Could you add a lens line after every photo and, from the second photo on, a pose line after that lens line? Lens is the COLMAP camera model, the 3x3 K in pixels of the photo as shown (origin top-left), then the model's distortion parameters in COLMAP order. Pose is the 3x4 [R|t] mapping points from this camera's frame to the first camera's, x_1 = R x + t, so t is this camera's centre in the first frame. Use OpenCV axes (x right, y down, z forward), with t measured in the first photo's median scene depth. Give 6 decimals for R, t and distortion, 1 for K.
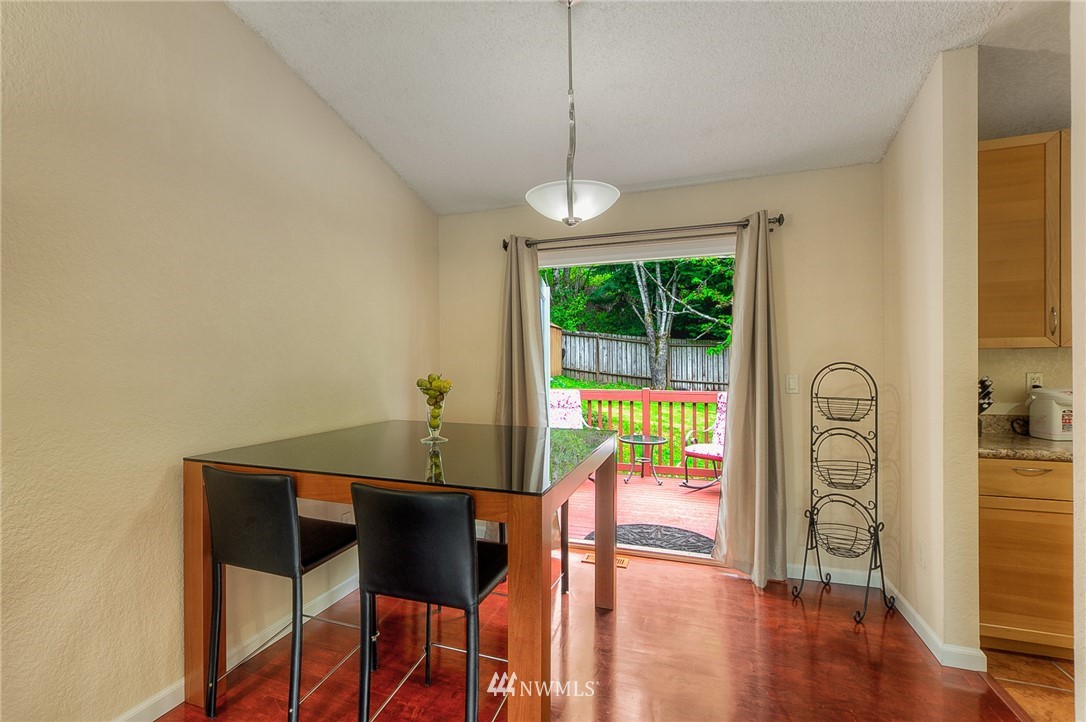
lens RADIAL K [[484.4, 0, 535.7], [0, 484.4, 369.5], [0, 0, 1]] dist [-0.003667, -0.000159]
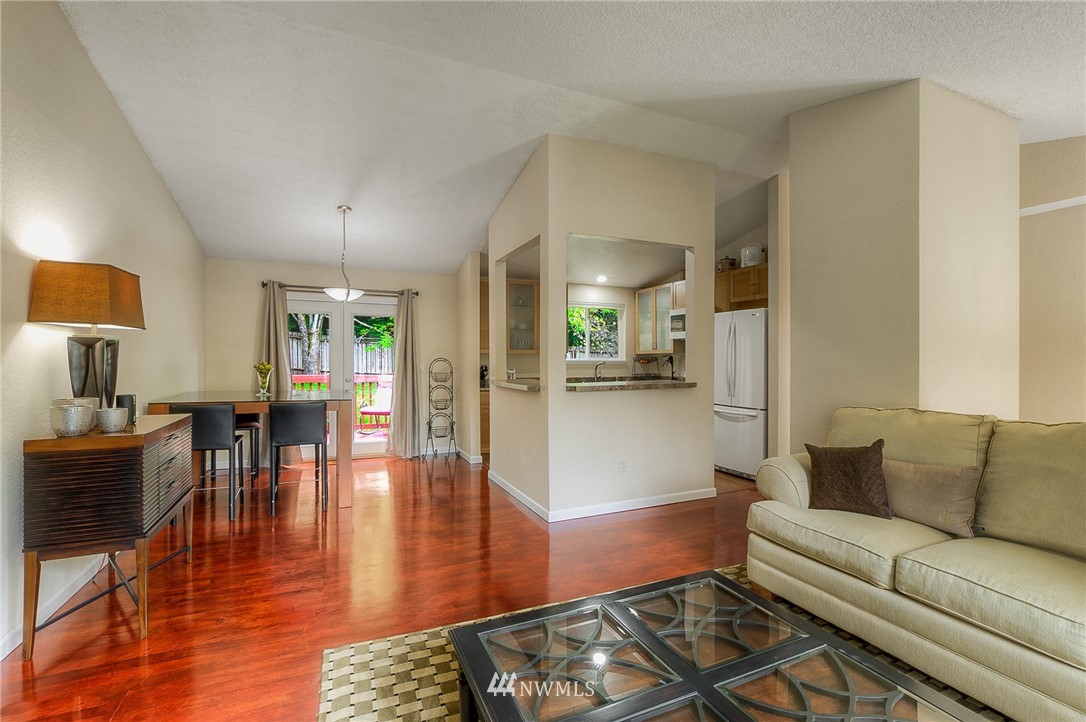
lens RADIAL K [[484.4, 0, 544.9], [0, 484.4, 369.3], [0, 0, 1]] dist [-0.003667, -0.000159]
pose [[0.729494, -0.006501, 0.683957, -0.140183], [-0.003417, 0.999908, 0.013149, 0.001830], [-0.683979, -0.011929, 0.729404, -0.244703]]
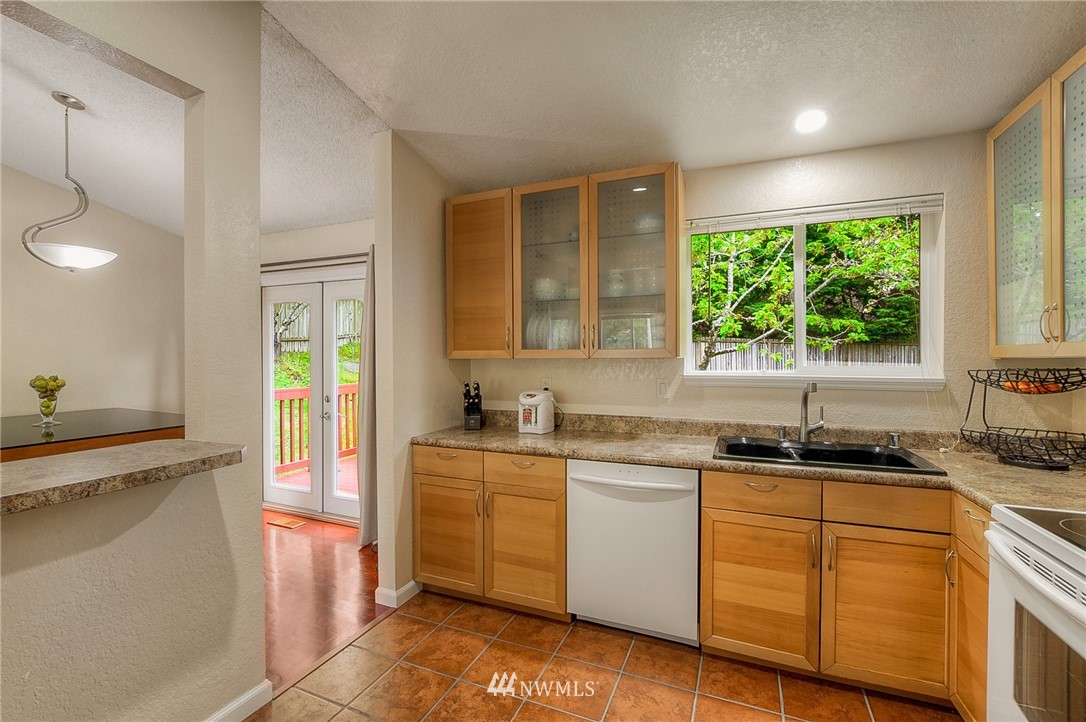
lens RADIAL K [[484.4, 0, 538.9], [0, 484.4, 362.7], [0, 0, 1]] dist [-0.003667, -0.000159]
pose [[0.997168, 0.007572, -0.074819, 0.238080], [-0.007193, 0.999960, 0.005343, -0.008261], [0.074856, -0.004790, 0.997183, -0.047526]]
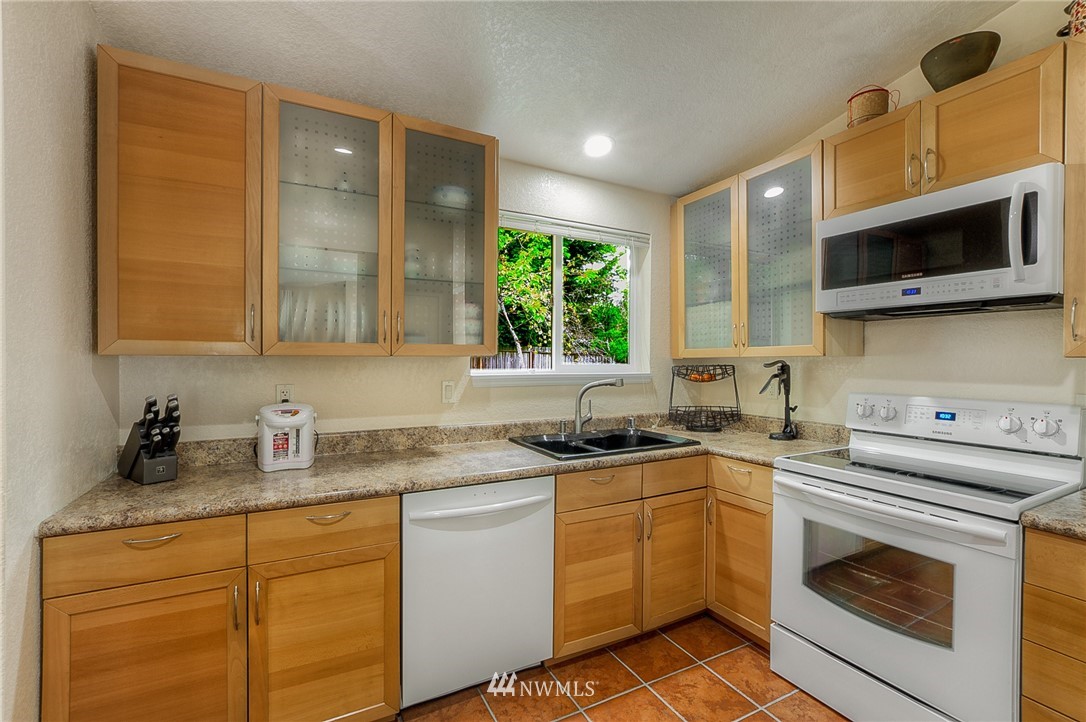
lens RADIAL K [[484.4, 0, 542.3], [0, 484.4, 361.3], [0, 0, 1]] dist [-0.003667, -0.000159]
pose [[0.674634, 0.007500, 0.738114, 0.155417], [-0.004864, 0.999972, -0.005715, -0.006726], [-0.738136, 0.000265, 0.674652, 0.025036]]
